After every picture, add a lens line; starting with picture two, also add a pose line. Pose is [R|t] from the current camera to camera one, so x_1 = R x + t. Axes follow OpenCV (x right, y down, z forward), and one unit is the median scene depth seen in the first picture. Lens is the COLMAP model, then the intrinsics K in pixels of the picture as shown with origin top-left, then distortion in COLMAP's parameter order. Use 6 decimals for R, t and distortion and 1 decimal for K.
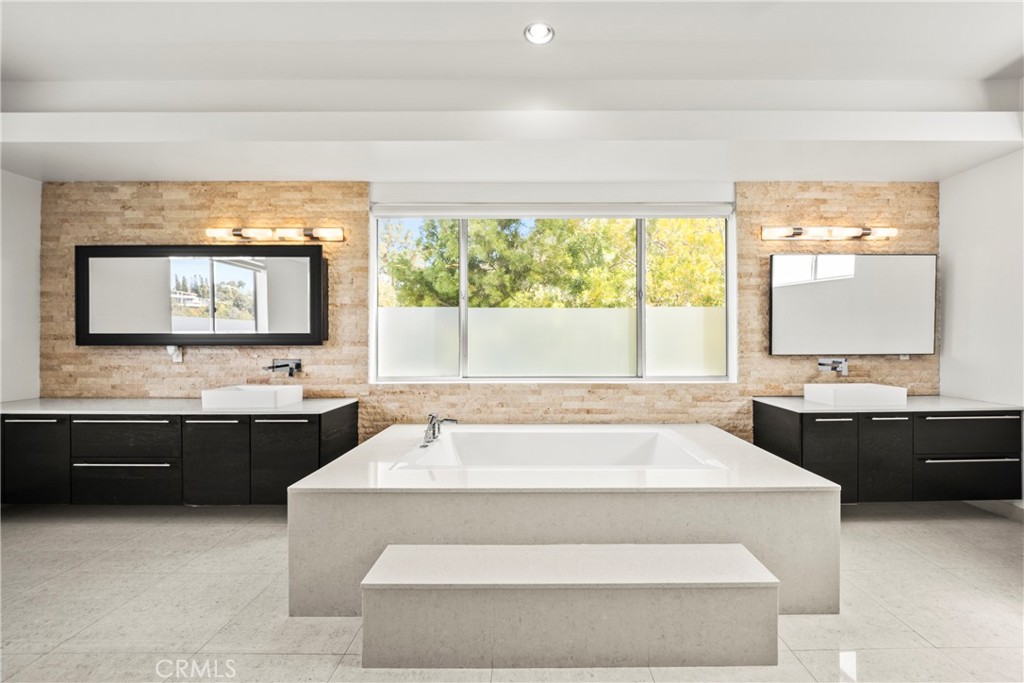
lens RADIAL K [[422.3, 0, 512.3], [0, 422.3, 346.5], [0, 0, 1]] dist [-0.004355, -0.000186]
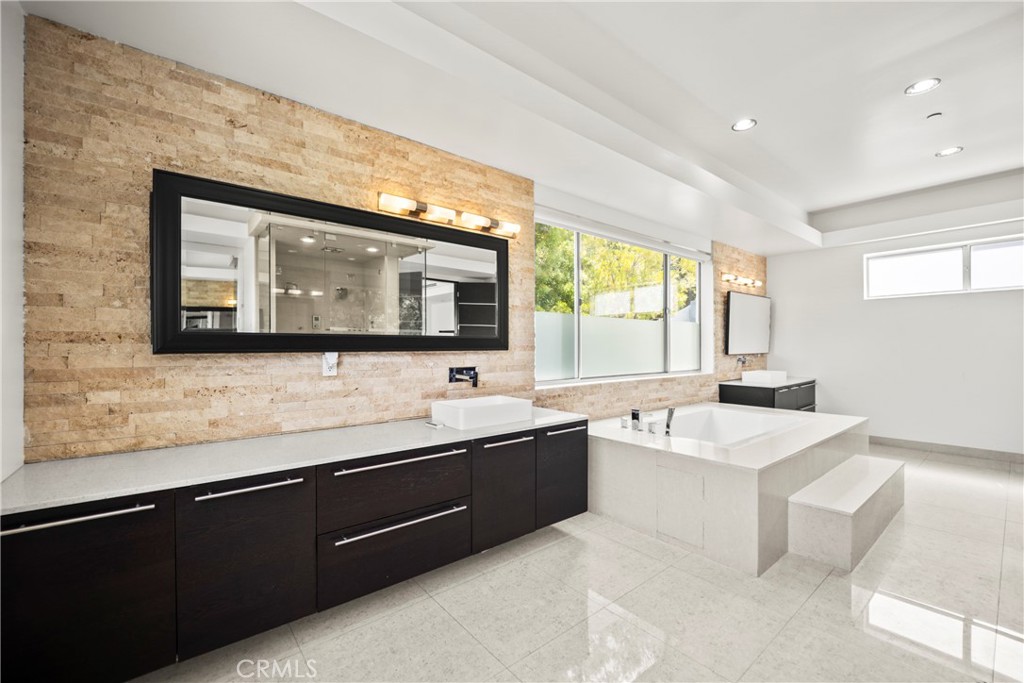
lens RADIAL K [[422.3, 0, 512.3], [0, 422.3, 346.5], [0, 0, 1]] dist [-0.004355, -0.000186]
pose [[0.775362, -0.001002, 0.631516, -0.995132], [0.000169, 0.999999, 0.001380, -0.011980], [-0.631516, -0.000963, 0.775362, 0.279486]]
